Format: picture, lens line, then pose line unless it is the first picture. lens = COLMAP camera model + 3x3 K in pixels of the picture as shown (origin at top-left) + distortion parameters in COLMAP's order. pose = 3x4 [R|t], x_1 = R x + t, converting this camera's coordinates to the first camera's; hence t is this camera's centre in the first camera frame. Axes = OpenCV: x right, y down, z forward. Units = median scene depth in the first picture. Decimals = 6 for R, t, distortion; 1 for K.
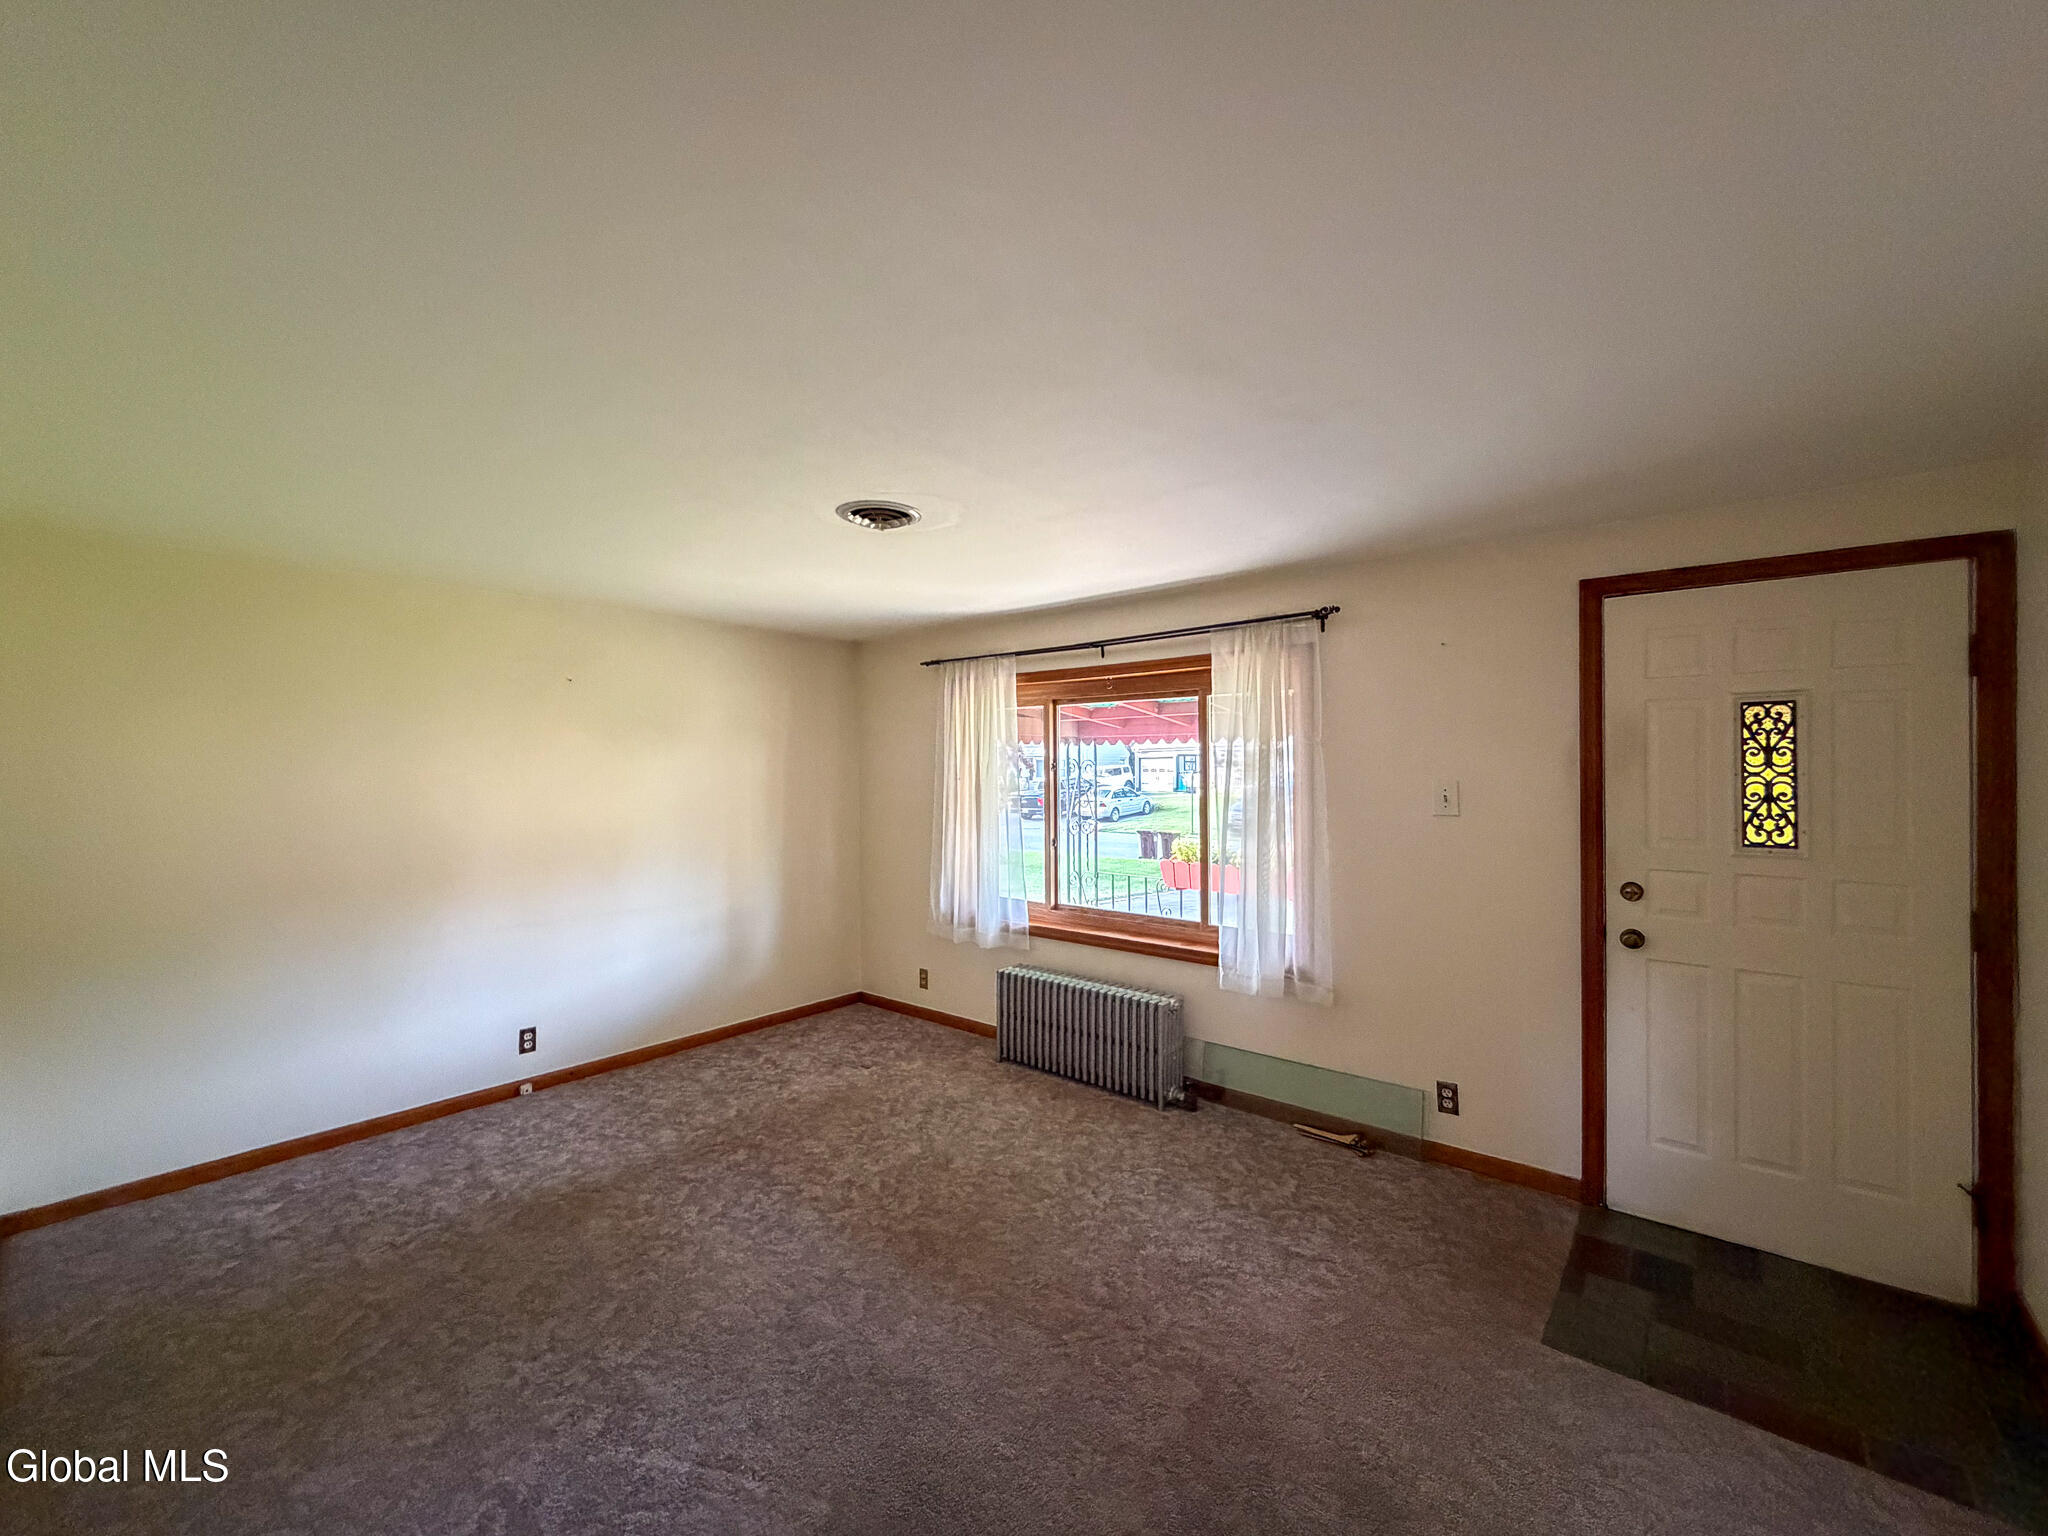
lens RADIAL K [[822.7, 0, 982.9], [0, 822.7, 761.6], [0, 0, 1]] dist [-0.000753, -0.000027]
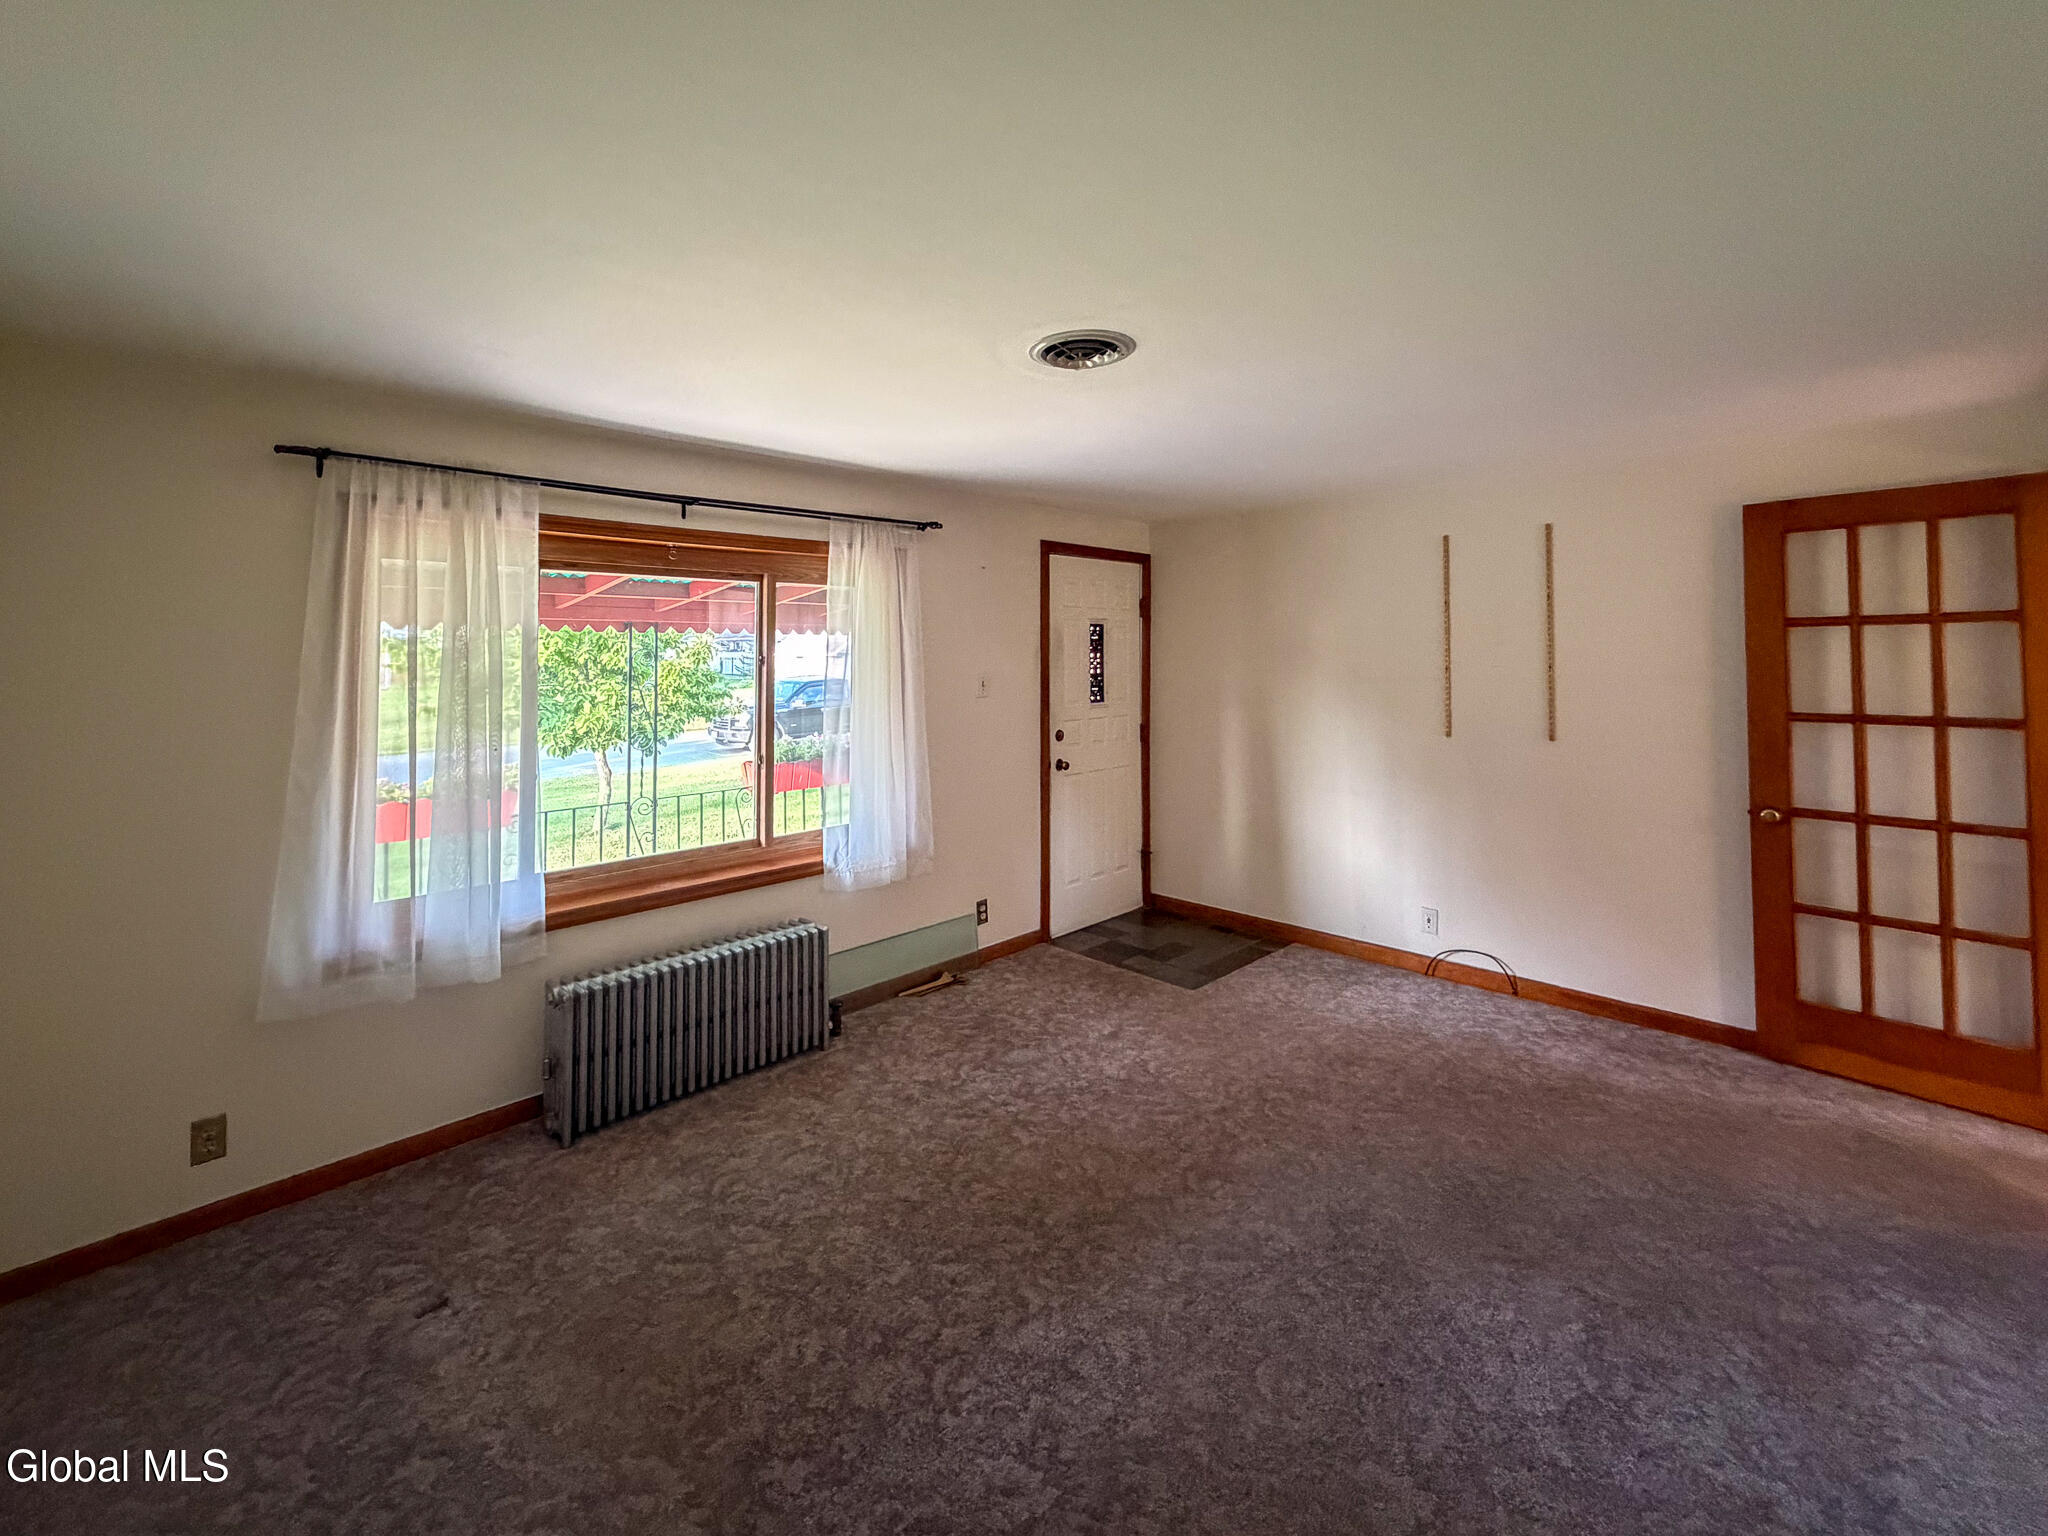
lens RADIAL K [[840.3, 0, 1028.3], [0, 840.3, 632.7], [0, 0, 1]] dist [-0.000075, 0.000274]
pose [[0.089443, 0.027968, 0.995599, -0.665608], [0.000083, 0.999605, -0.028088, 0.000638], [-0.995992, 0.002594, 0.089405, 0.689260]]
